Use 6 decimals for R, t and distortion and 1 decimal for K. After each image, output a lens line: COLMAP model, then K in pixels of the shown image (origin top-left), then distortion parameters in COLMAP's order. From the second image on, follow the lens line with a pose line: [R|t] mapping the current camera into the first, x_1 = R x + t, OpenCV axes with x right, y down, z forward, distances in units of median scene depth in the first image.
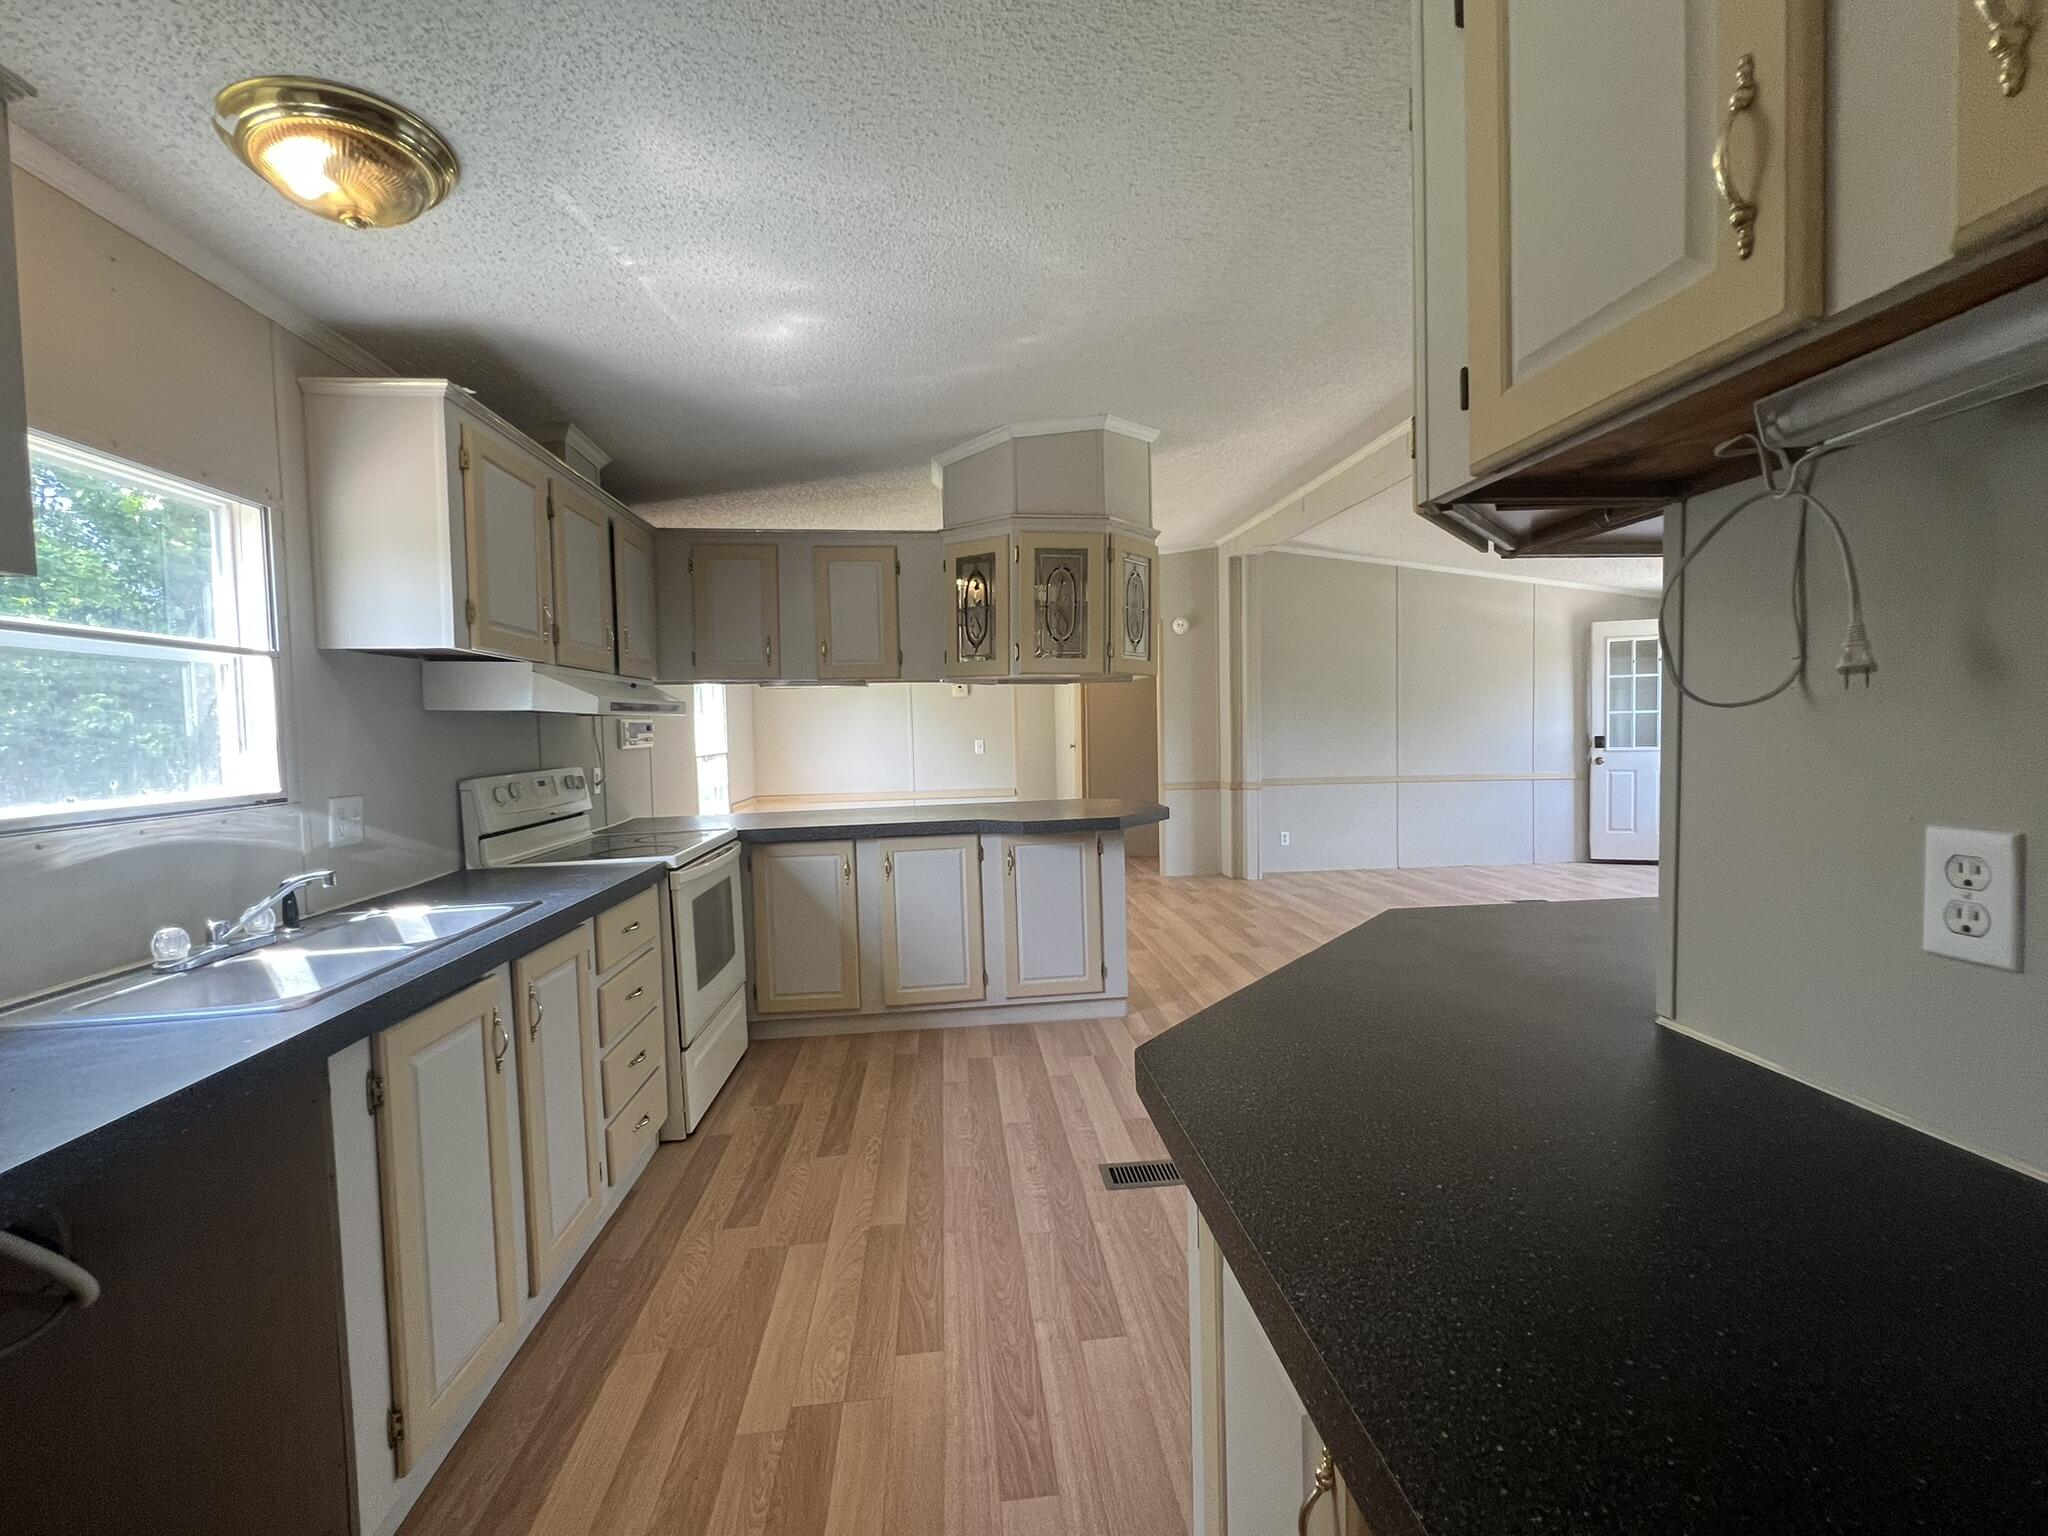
lens RADIAL K [[870.4, 0, 1025.6], [0, 870.4, 768.7], [0, 0, 1]] dist [-0.001626, 0.000965]
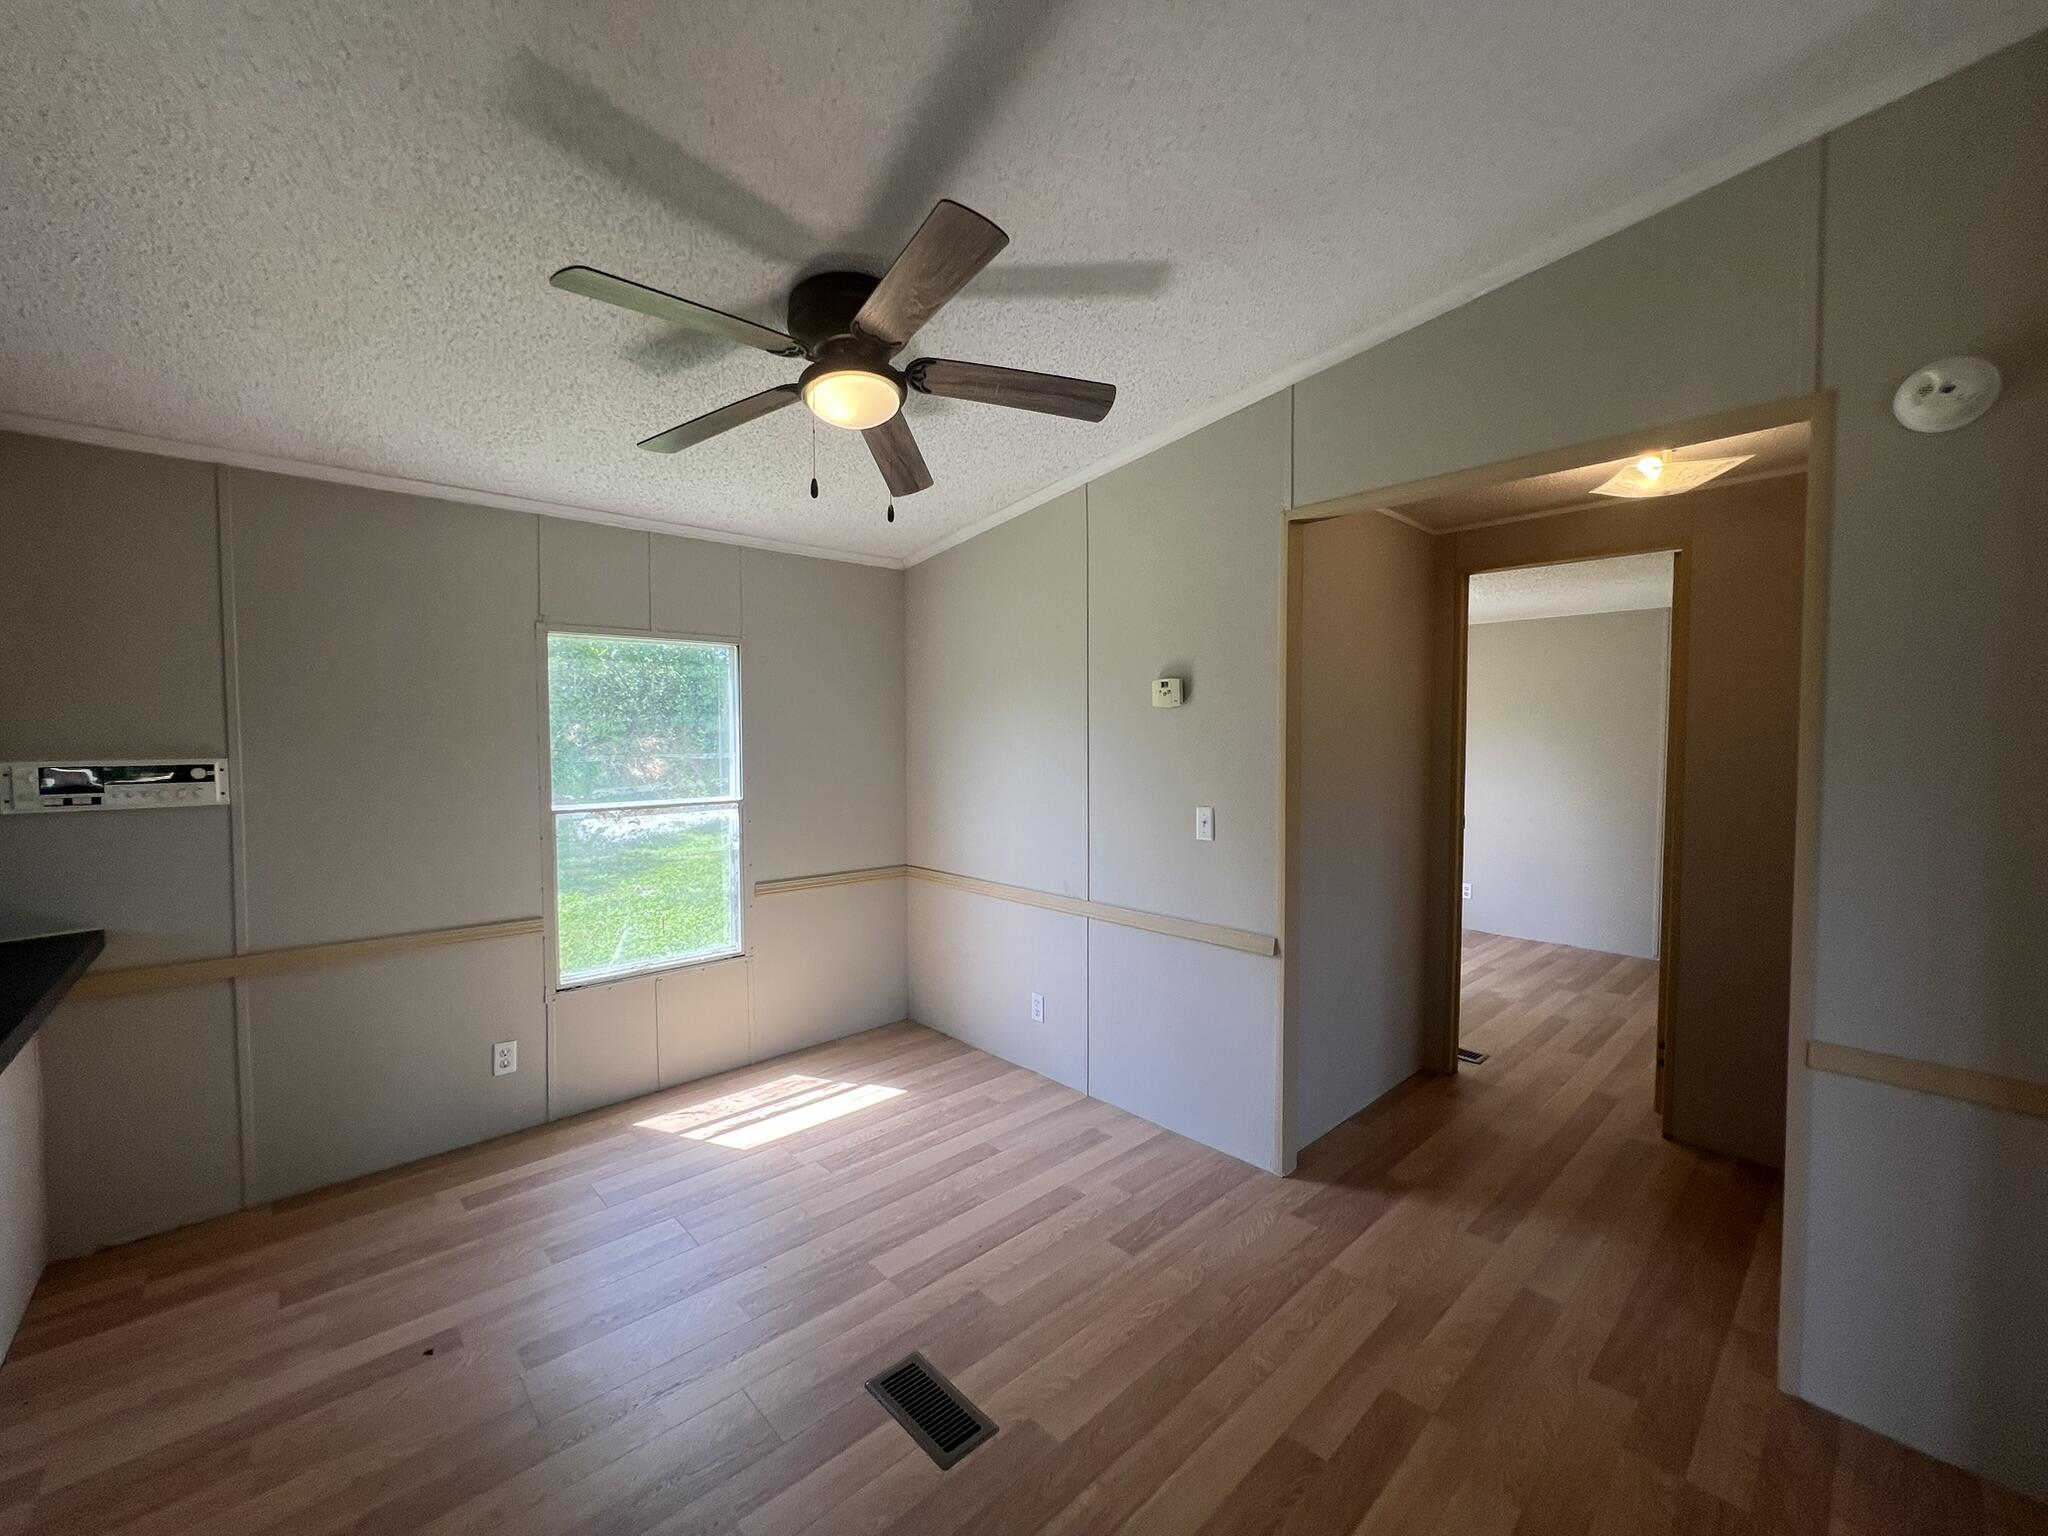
lens RADIAL K [[822.1, 0, 1025.1], [0, 822.1, 766.8], [0, 0, 1]] dist [-0.001057, 0.000673]
pose [[0.607408, 0.052613, -0.792646, 0.212897], [-0.054427, 0.998216, 0.024551, -0.058505], [0.792523, 0.028229, 0.609188, 0.679546]]
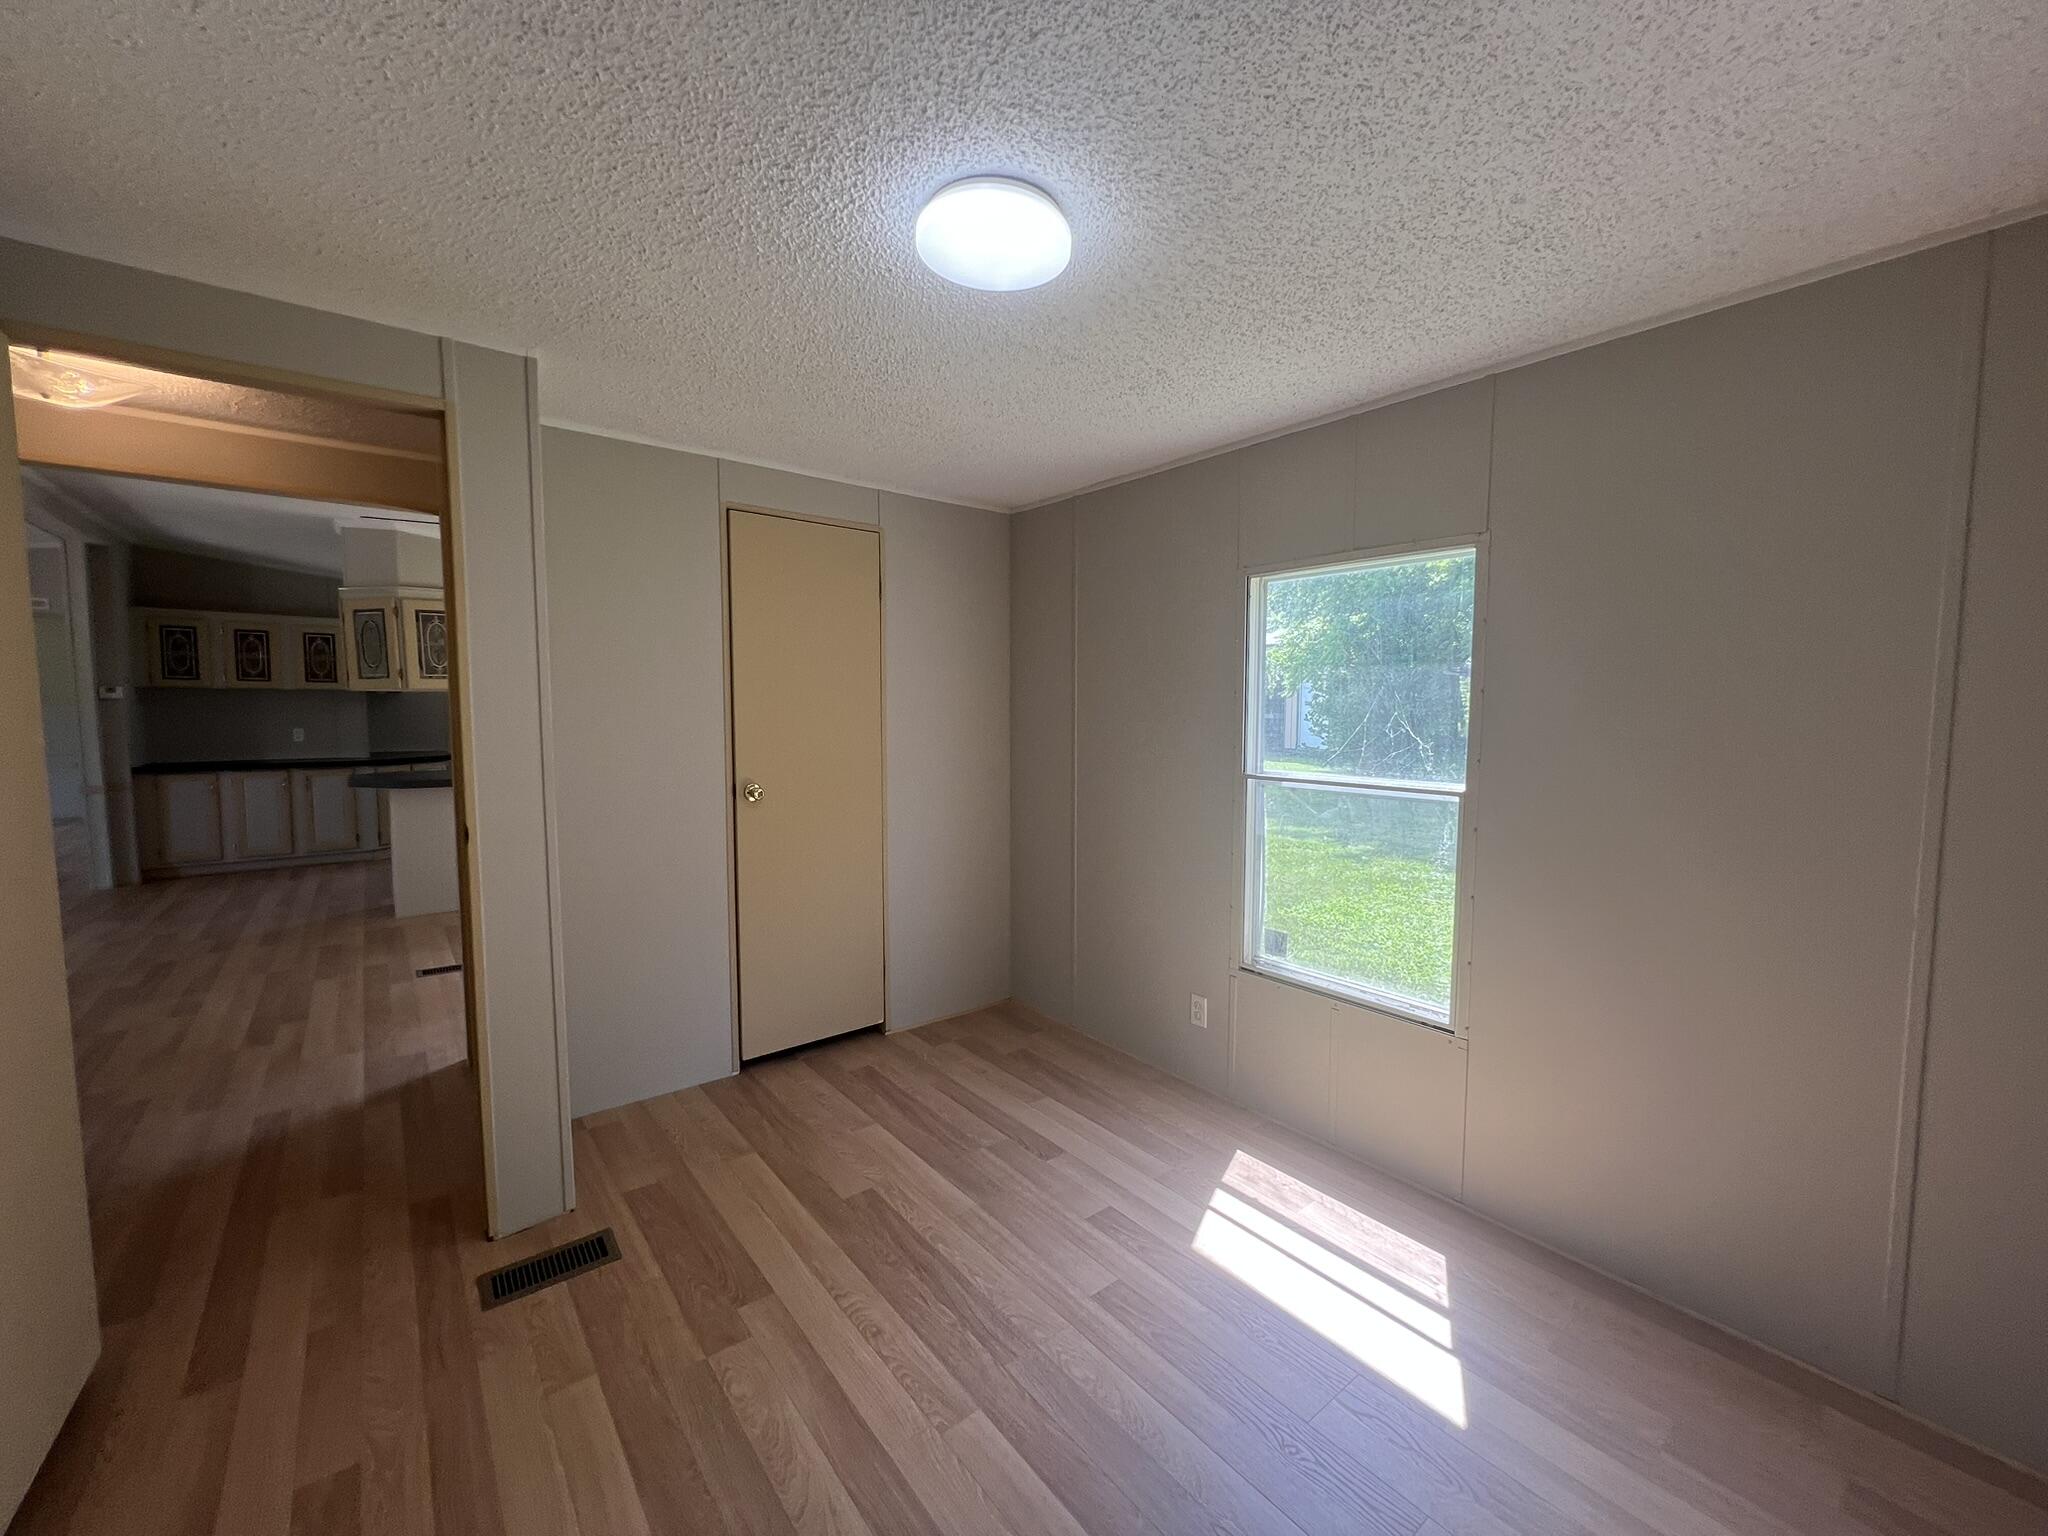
lens RADIAL K [[830.7, 0, 1024.0], [0, 830.7, 768.0], [0, 0, 1]] dist [0.007881, 0.000234]
pose [[-0.842261, 0.061761, -0.535520, -0.032416], [-0.007304, 0.992016, 0.125897, -0.089434], [0.539020, 0.109950, -0.835086, 1.567889]]
